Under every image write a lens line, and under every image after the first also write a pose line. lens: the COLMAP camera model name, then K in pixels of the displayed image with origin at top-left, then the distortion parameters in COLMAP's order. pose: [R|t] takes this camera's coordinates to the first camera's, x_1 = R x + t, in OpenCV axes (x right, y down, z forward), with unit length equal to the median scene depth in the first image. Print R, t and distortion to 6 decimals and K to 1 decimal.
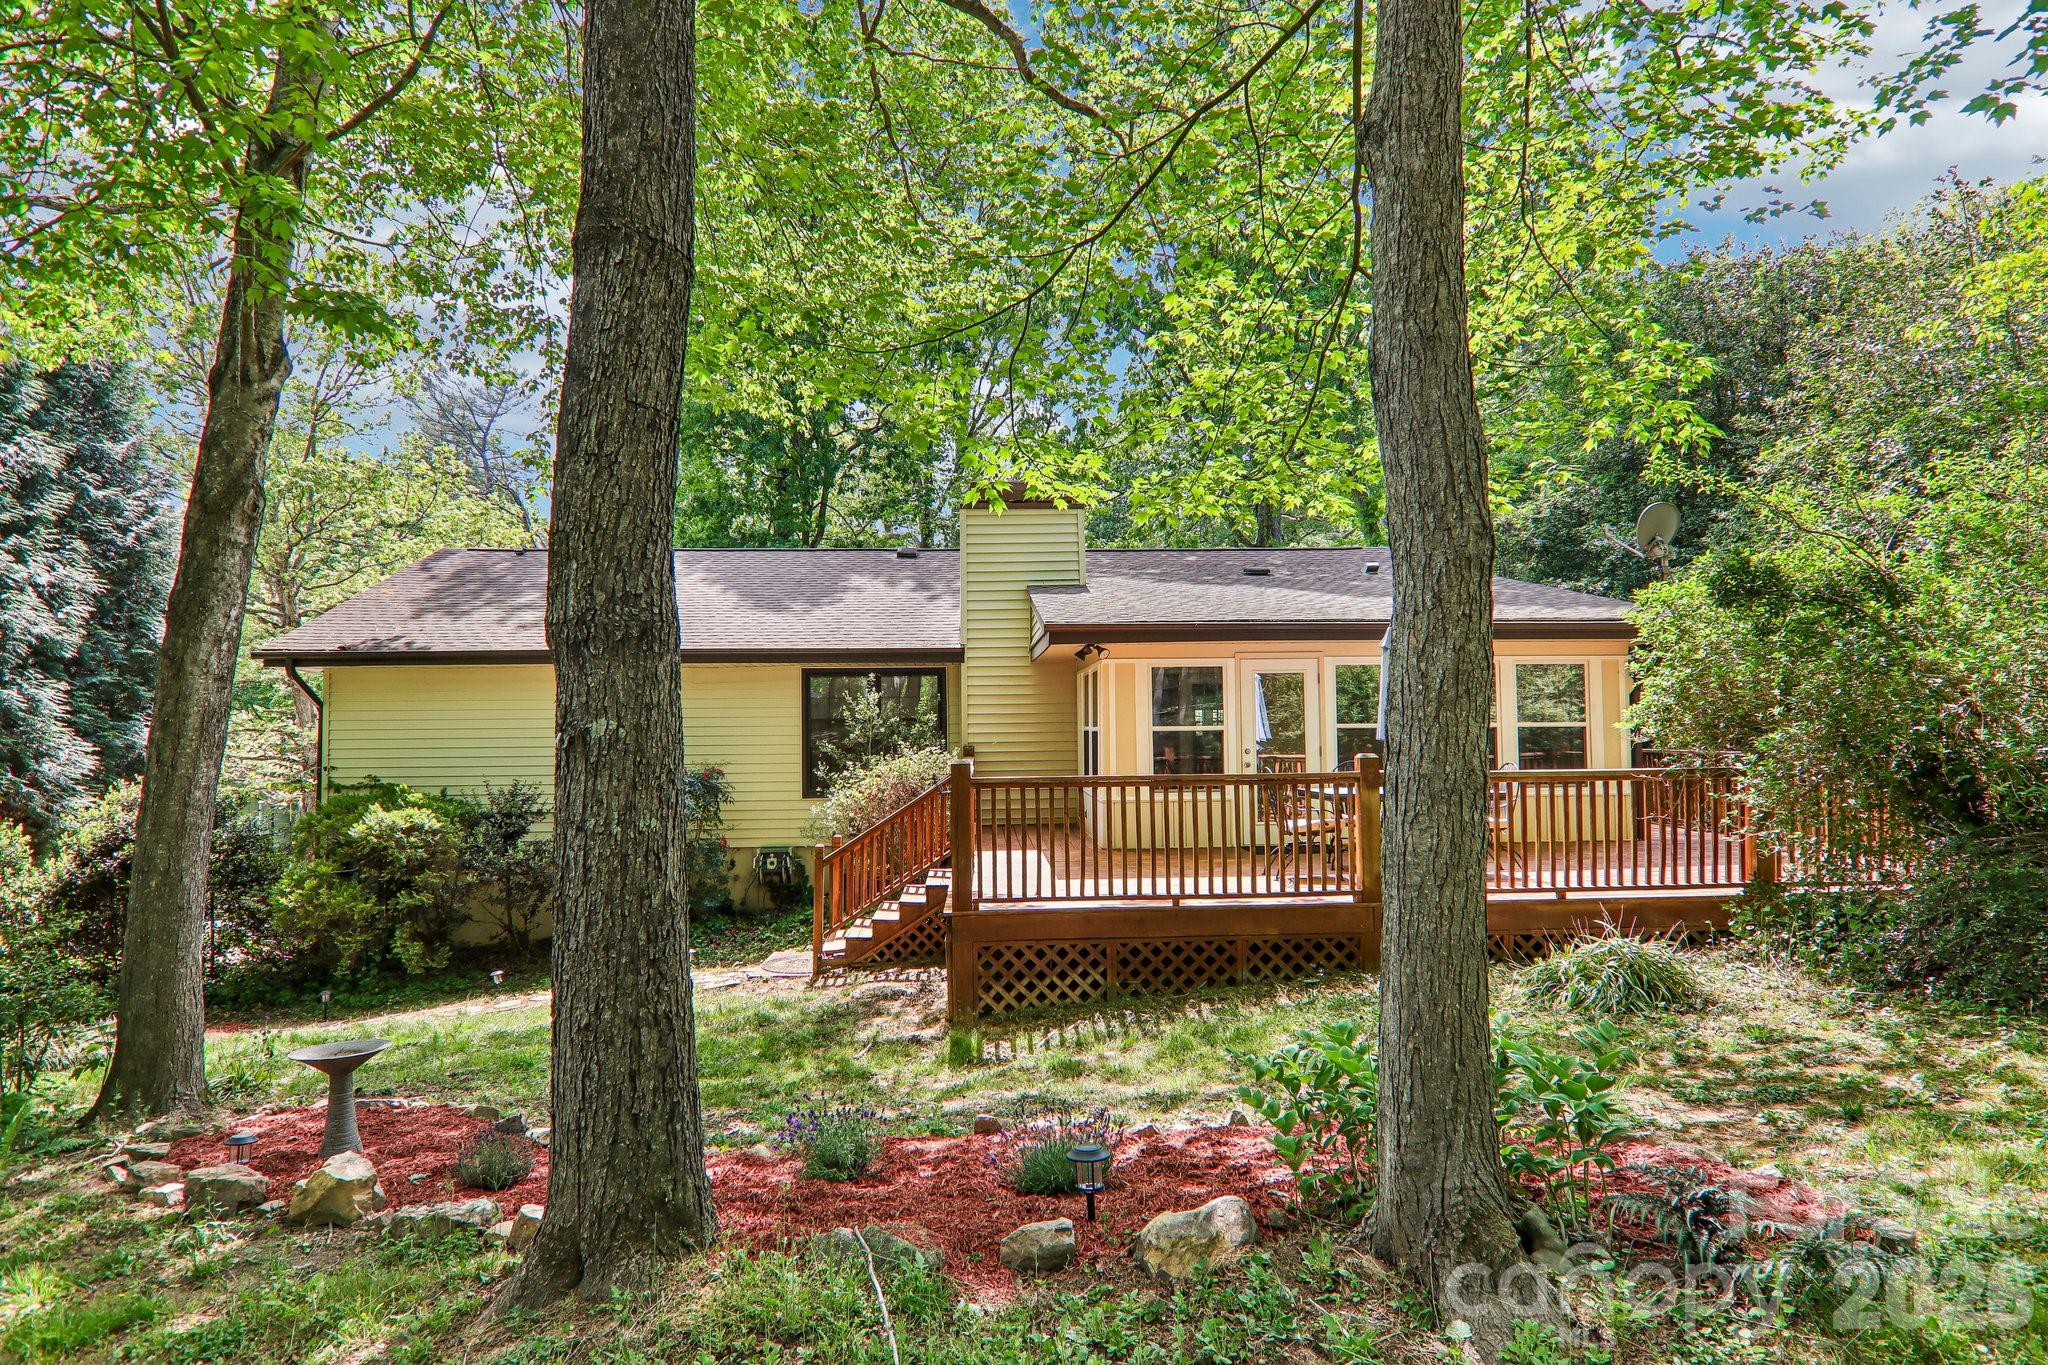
lens RADIAL K [[1135.3, 0, 1023.5], [0, 1135.3, 678.9], [0, 0, 1]] dist [-0.003517, -0.002888]
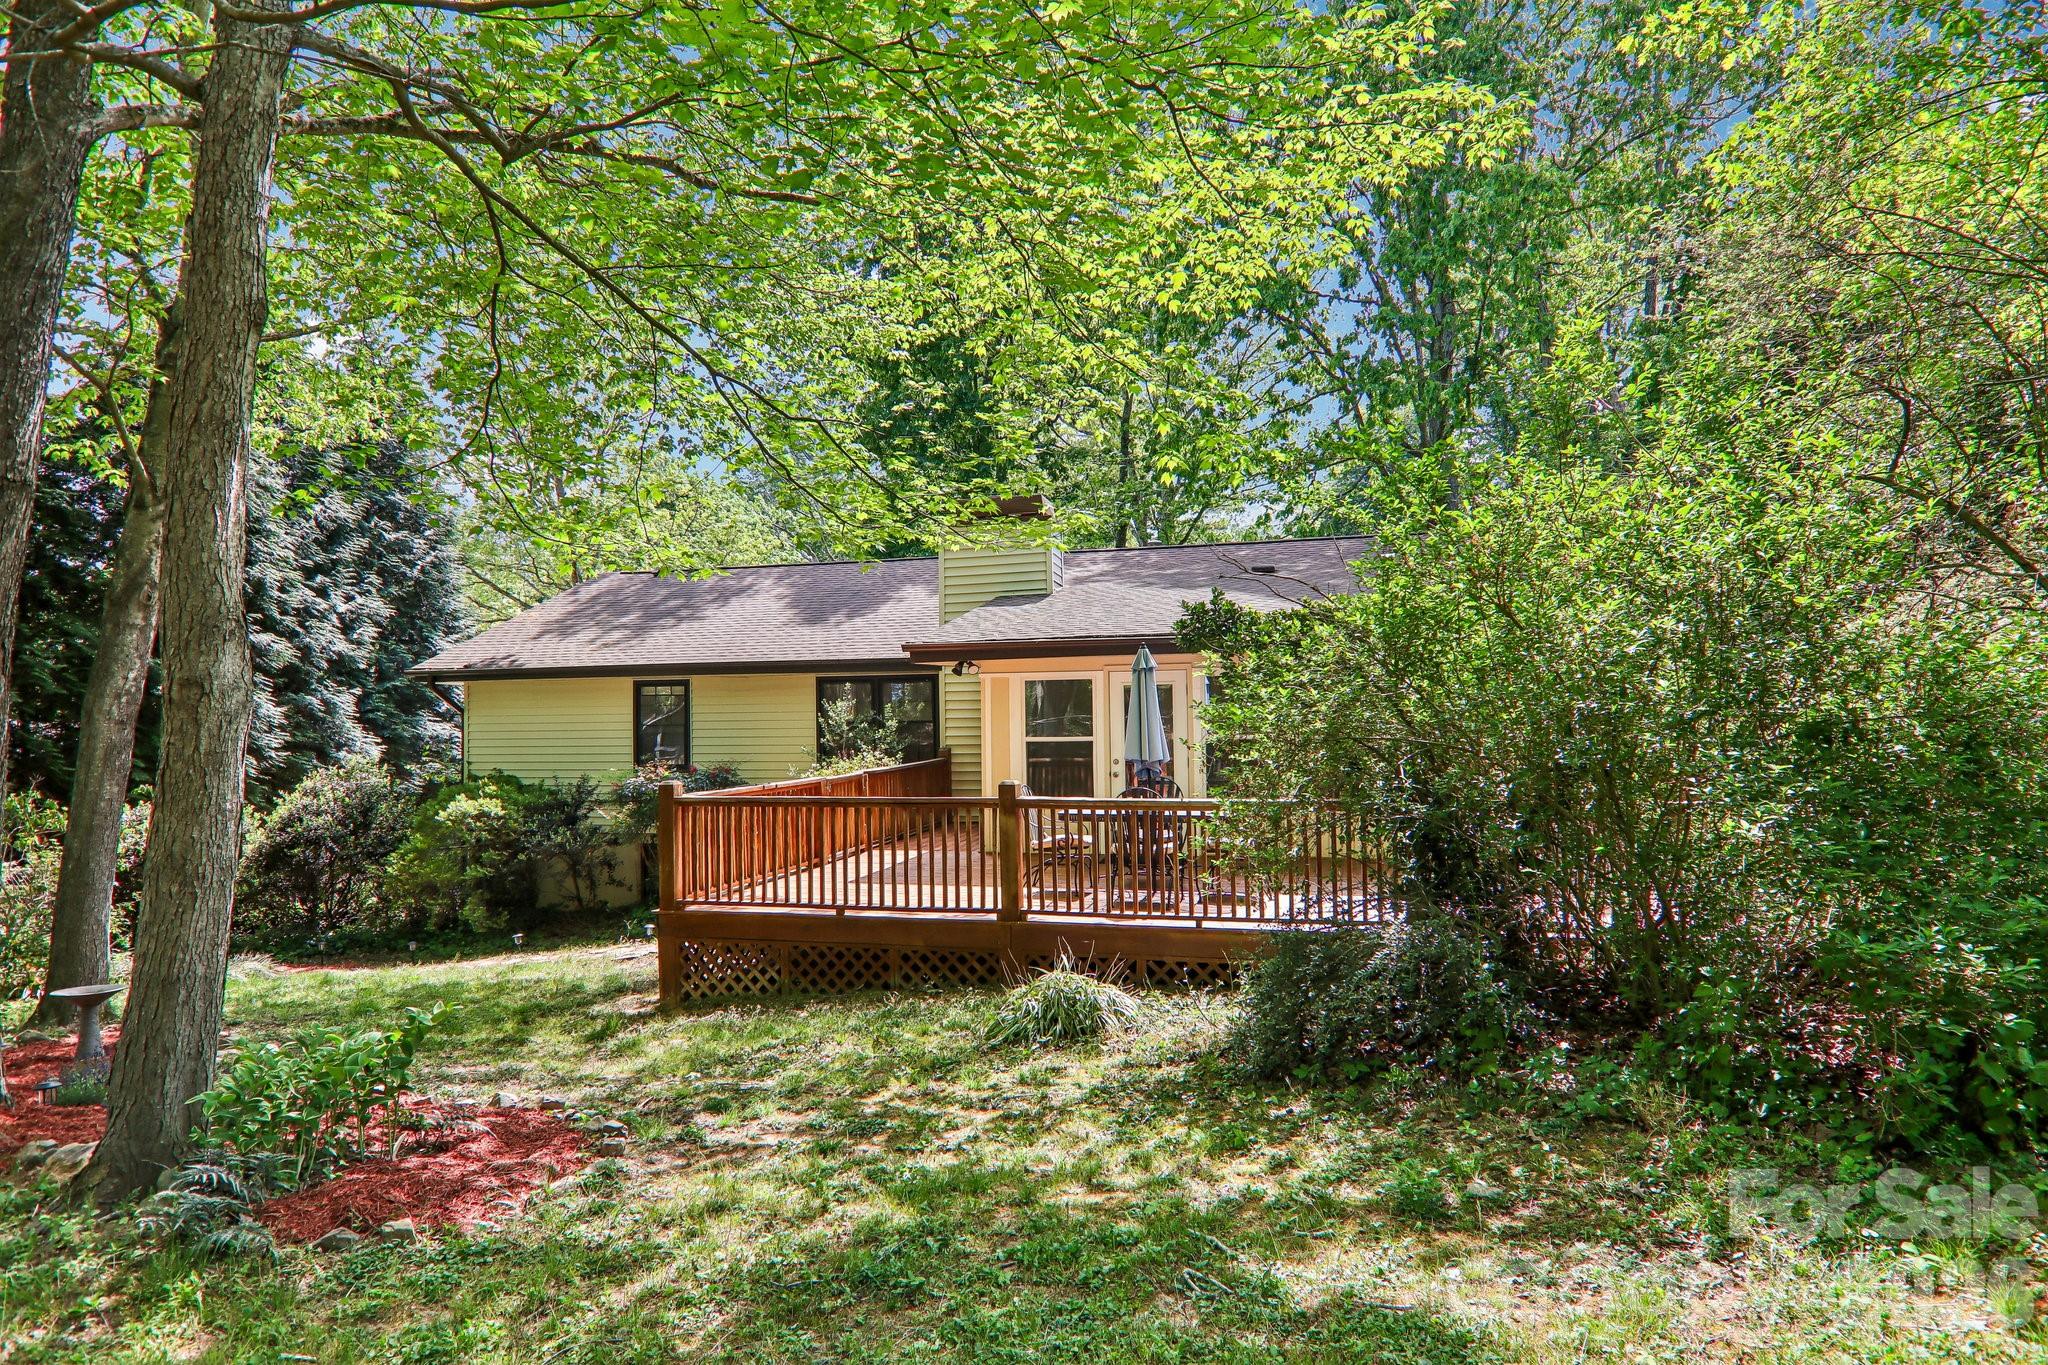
lens RADIAL K [[1135.3, 0, 1020.0], [0, 1135.3, 693.5], [0, 0, 1]] dist [-0.003517, -0.002888]
pose [[0.952676, -0.007268, -0.303901, 0.361108], [0.018602, 0.999234, 0.034416, -0.029771], [0.303418, -0.038440, 0.952082, 0.000756]]
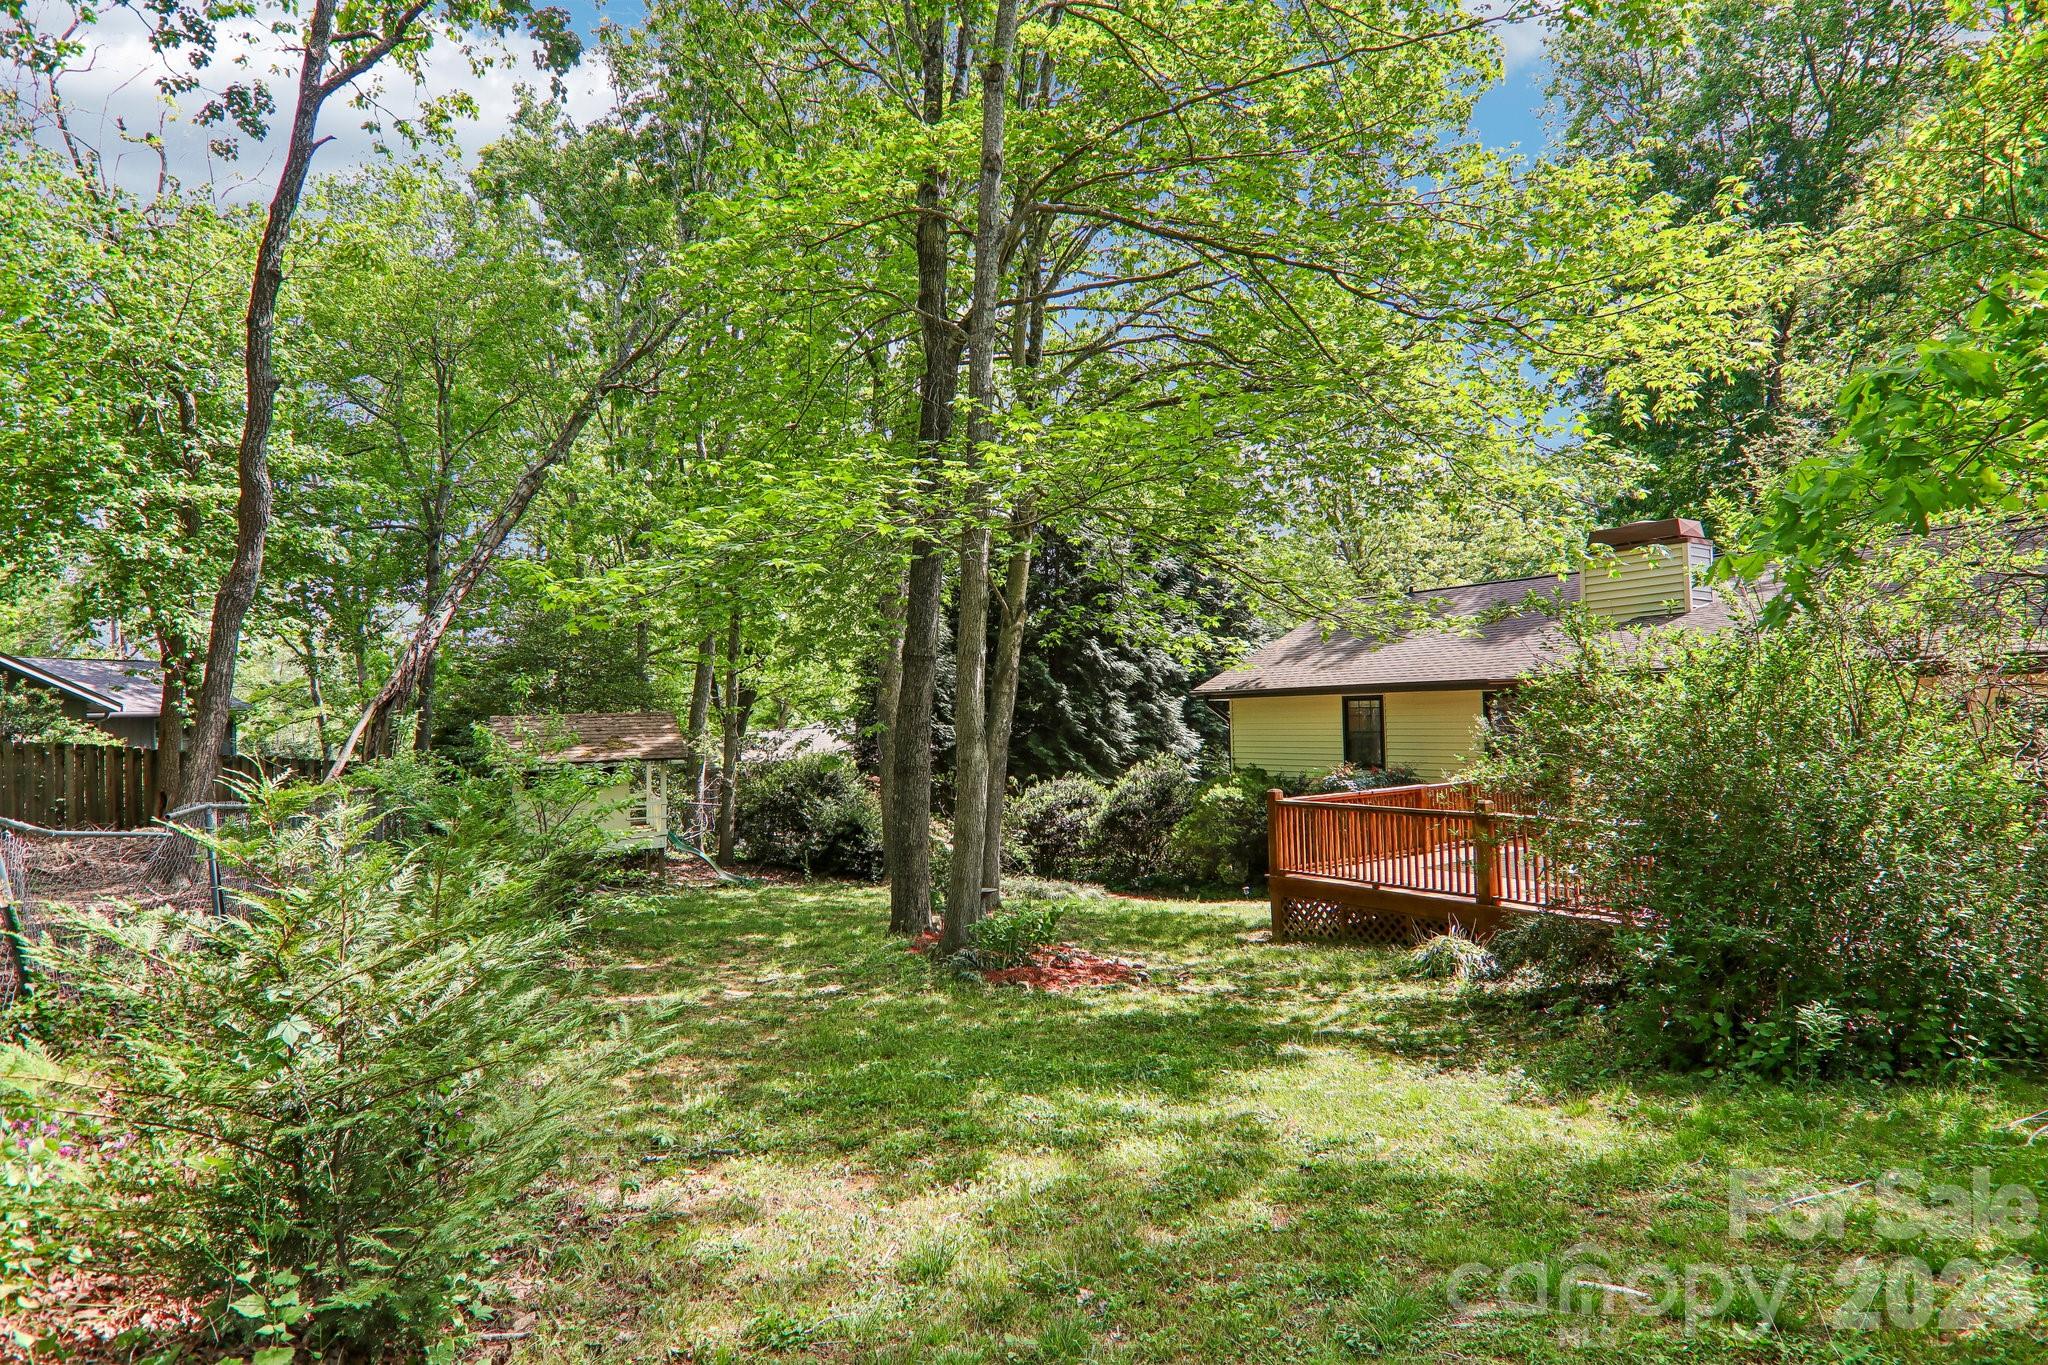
lens RADIAL K [[1135.3, 0, 1025.2], [0, 1135.3, 686.0], [0, 0, 1]] dist [-0.003517, -0.002888]
pose [[0.511111, -0.021691, -0.859241, 0.704858], [0.071271, 0.997308, 0.017219, -0.082055], [0.856555, -0.070039, 0.511282, -0.117979]]
